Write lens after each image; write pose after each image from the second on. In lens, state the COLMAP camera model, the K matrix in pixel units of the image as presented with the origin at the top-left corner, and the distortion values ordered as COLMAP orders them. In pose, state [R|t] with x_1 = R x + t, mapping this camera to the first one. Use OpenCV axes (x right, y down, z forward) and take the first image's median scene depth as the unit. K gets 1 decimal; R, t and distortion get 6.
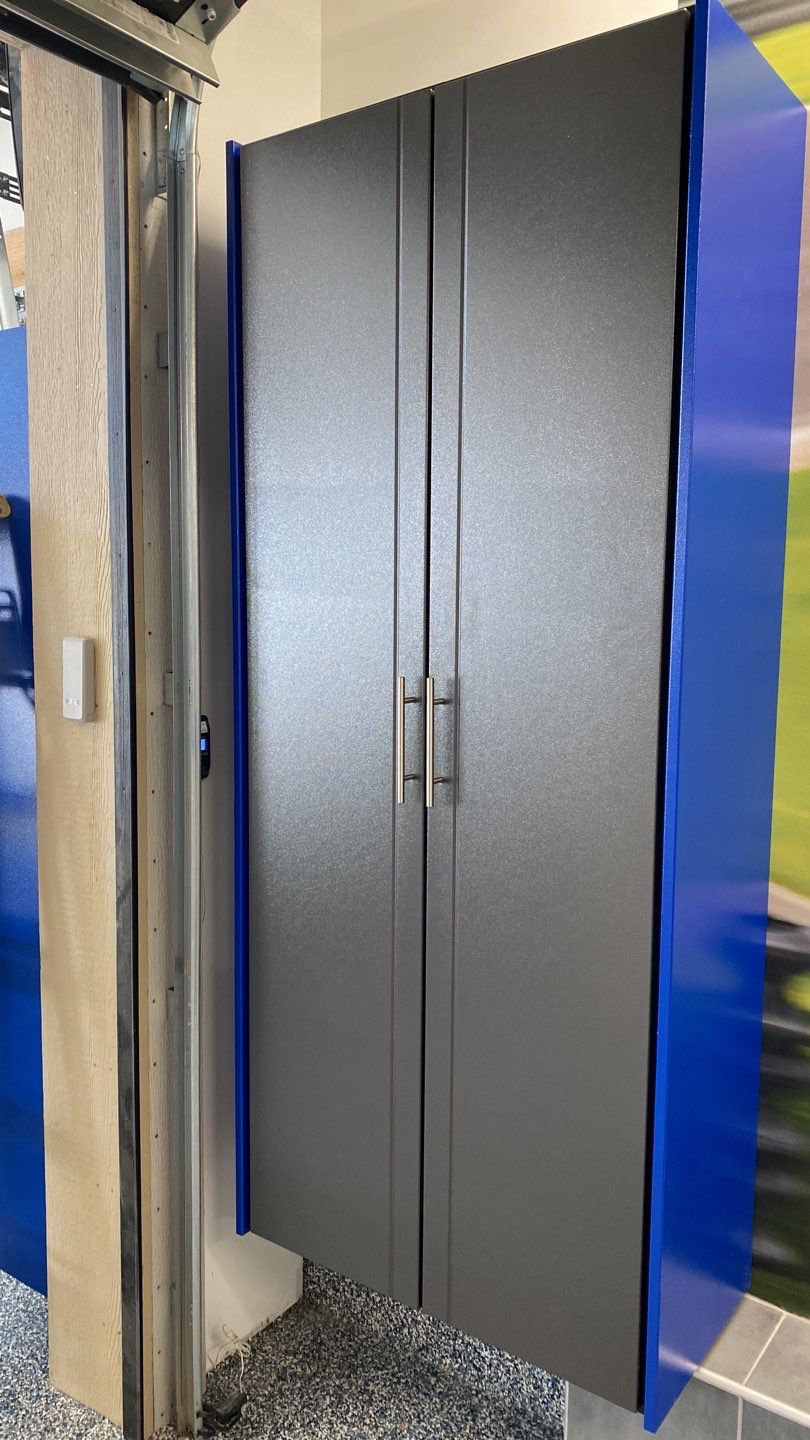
lens RADIAL K [[1111.3, 0, 405.3], [0, 1111.3, 718.9], [0, 0, 1]] dist [0.006527, 0.001868]
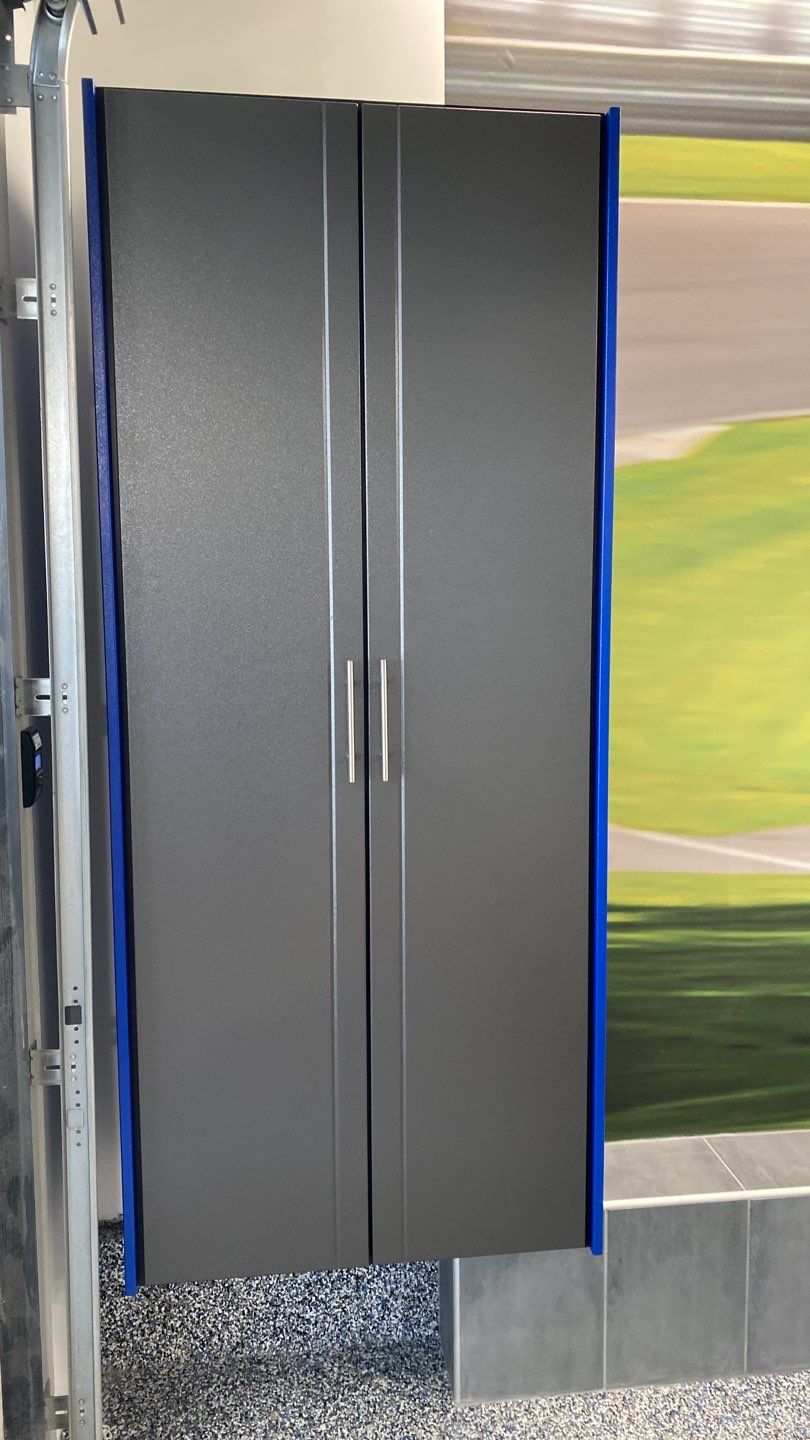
lens RADIAL K [[1111.3, 0, 404.9], [0, 1111.3, 716.7], [0, 0, 1]] dist [0.006527, 0.001868]
pose [[0.731372, -0.098811, 0.674782, -0.512146], [0.098358, 0.994386, 0.039005, -0.016830], [-0.674848, 0.037843, 0.736986, 0.154229]]
